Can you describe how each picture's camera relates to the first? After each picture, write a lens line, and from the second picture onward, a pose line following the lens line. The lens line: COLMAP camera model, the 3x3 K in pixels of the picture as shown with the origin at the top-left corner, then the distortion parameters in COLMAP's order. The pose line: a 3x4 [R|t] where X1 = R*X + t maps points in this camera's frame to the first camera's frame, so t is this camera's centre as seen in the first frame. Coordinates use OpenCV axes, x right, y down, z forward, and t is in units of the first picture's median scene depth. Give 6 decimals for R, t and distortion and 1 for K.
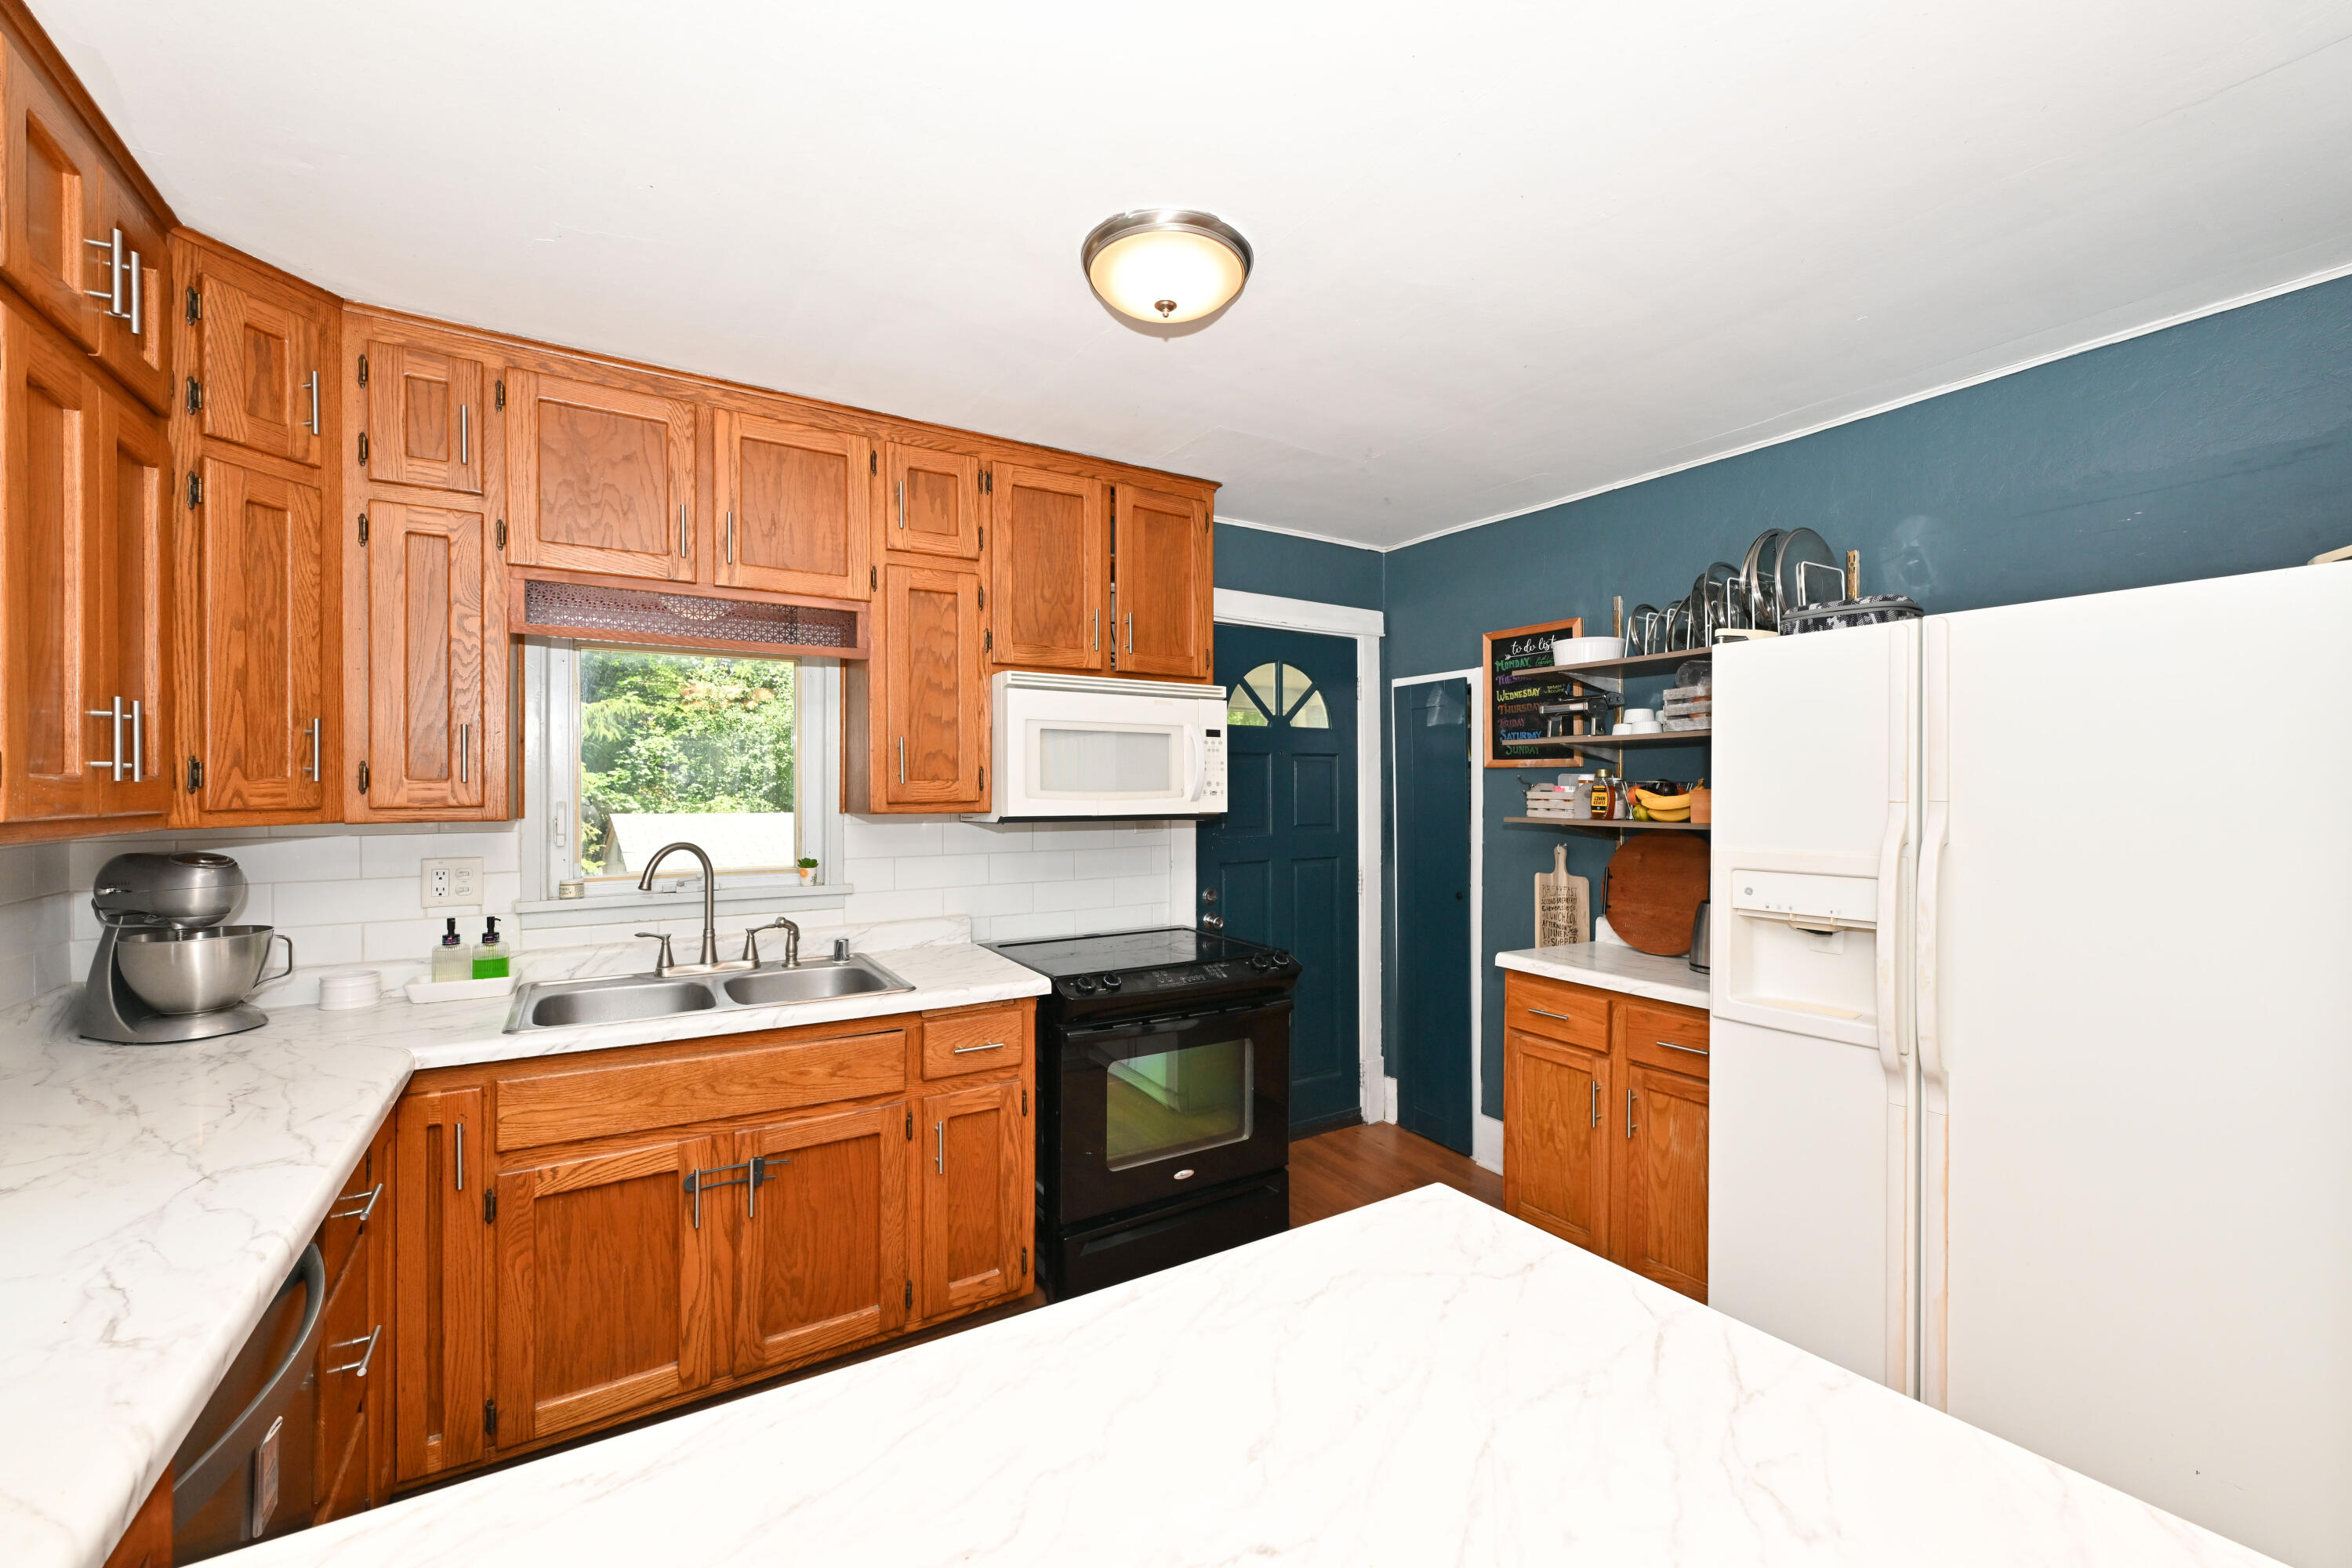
lens RADIAL K [[925.4, 0, 1176.0], [0, 925.4, 784.0], [0, 0, 1]] dist [-0.000428, -0.000224]
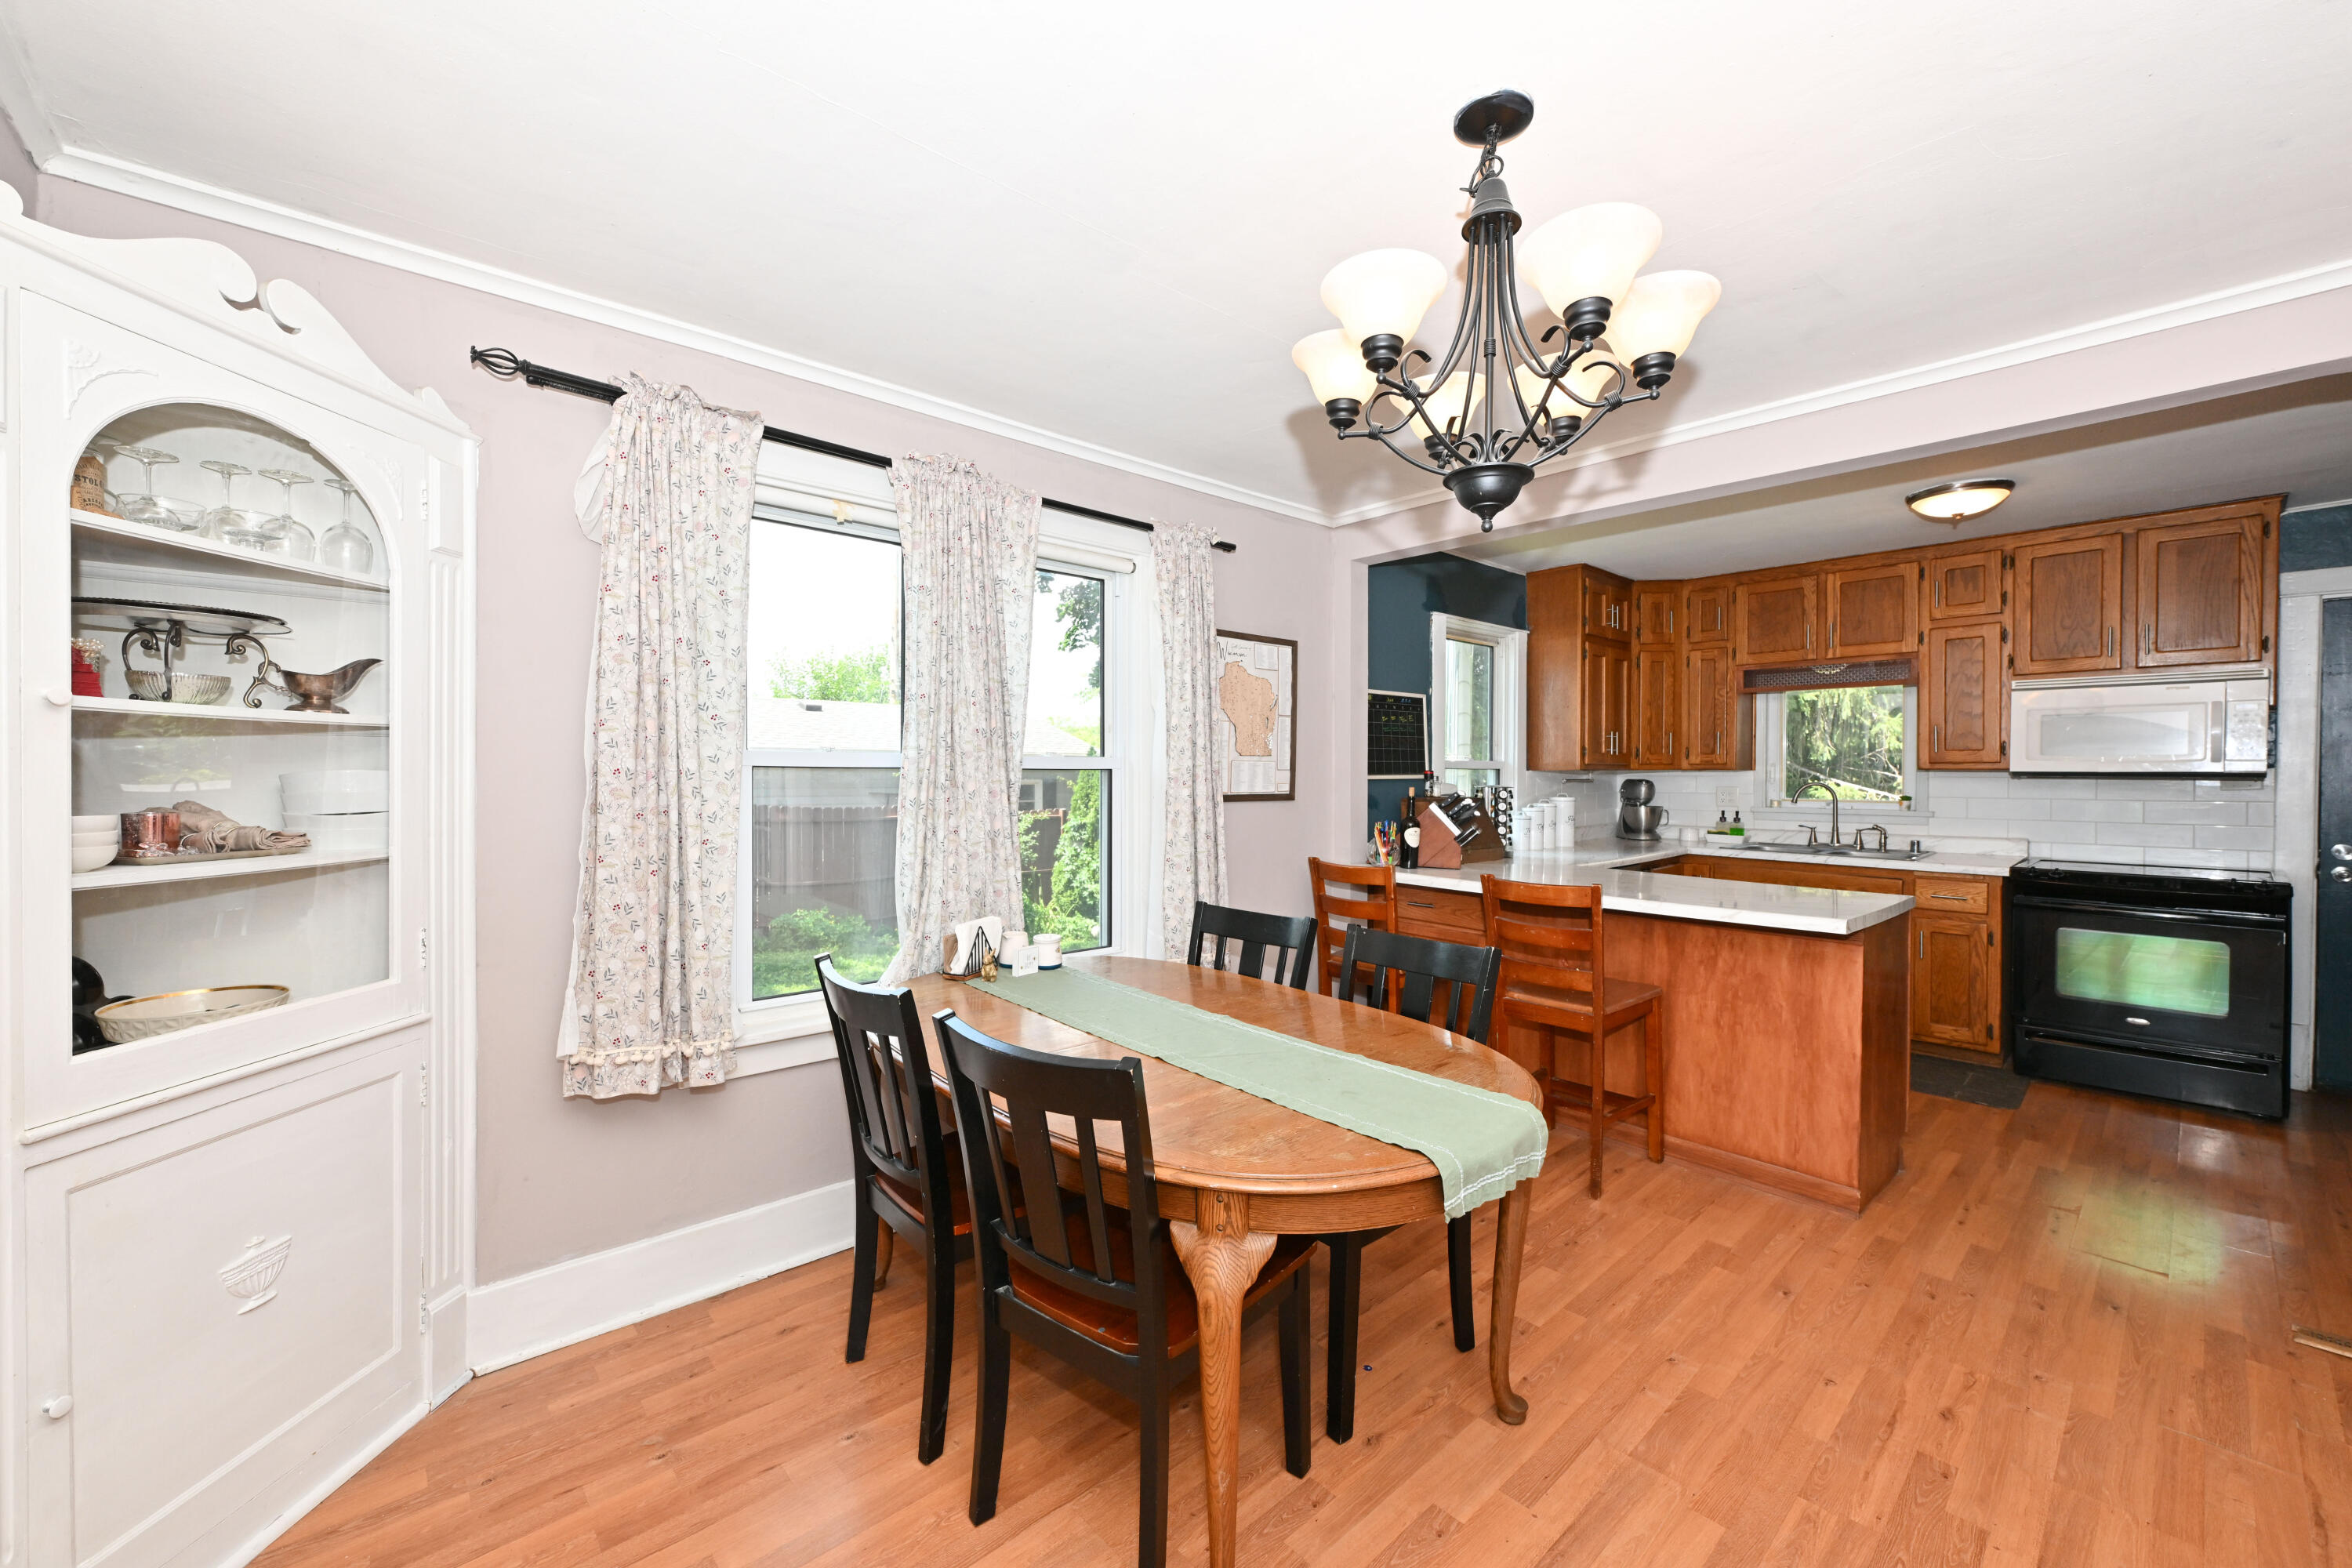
lens RADIAL K [[925.4, 0, 1176.0], [0, 925.4, 784.0], [0, 0, 1]] dist [-0.000428, -0.000224]
pose [[0.168665, 0.014071, -0.985573, 1.275597], [0.002212, 0.999890, 0.014654, 0.032618], [0.985671, -0.004652, 0.168615, -0.774282]]
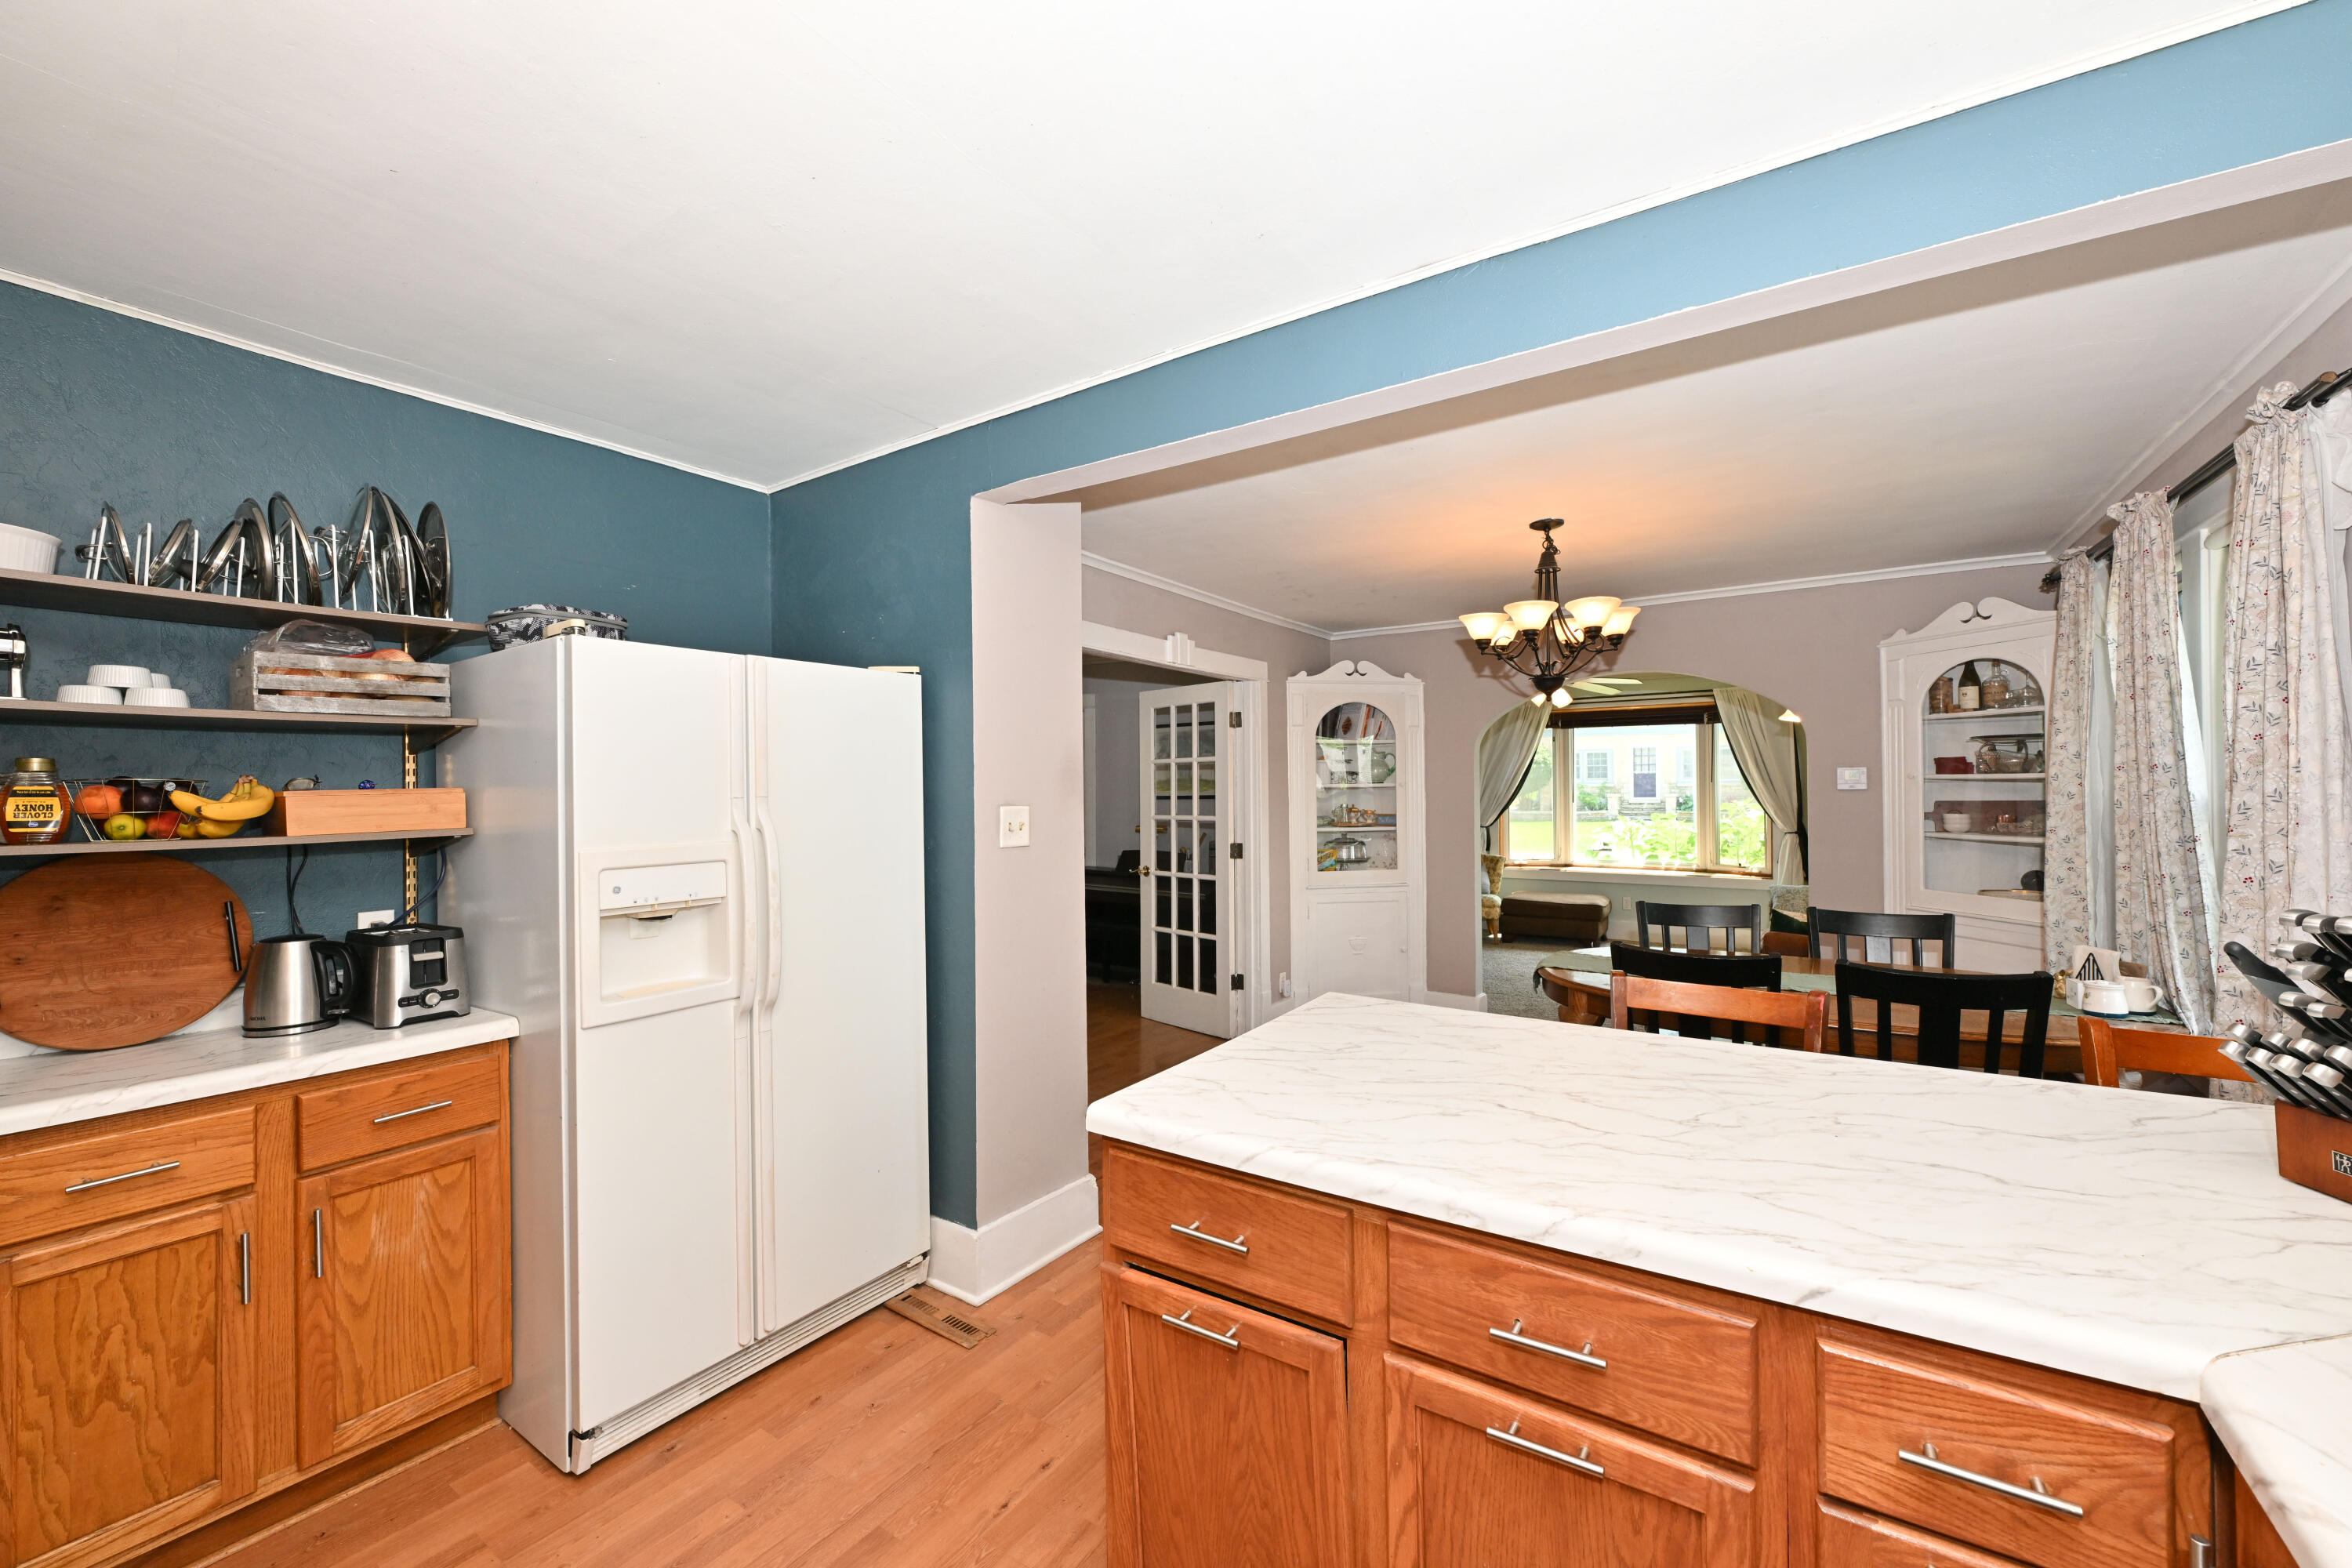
lens RADIAL K [[925.4, 0, 1176.0], [0, 925.4, 784.0], [0, 0, 1]] dist [-0.000428, -0.000224]
pose [[-0.399596, 0.007430, 0.916661, -0.438538], [0.004141, 0.999972, -0.006300, 0.008257], [-0.916682, 0.001279, -0.399616, 0.685943]]
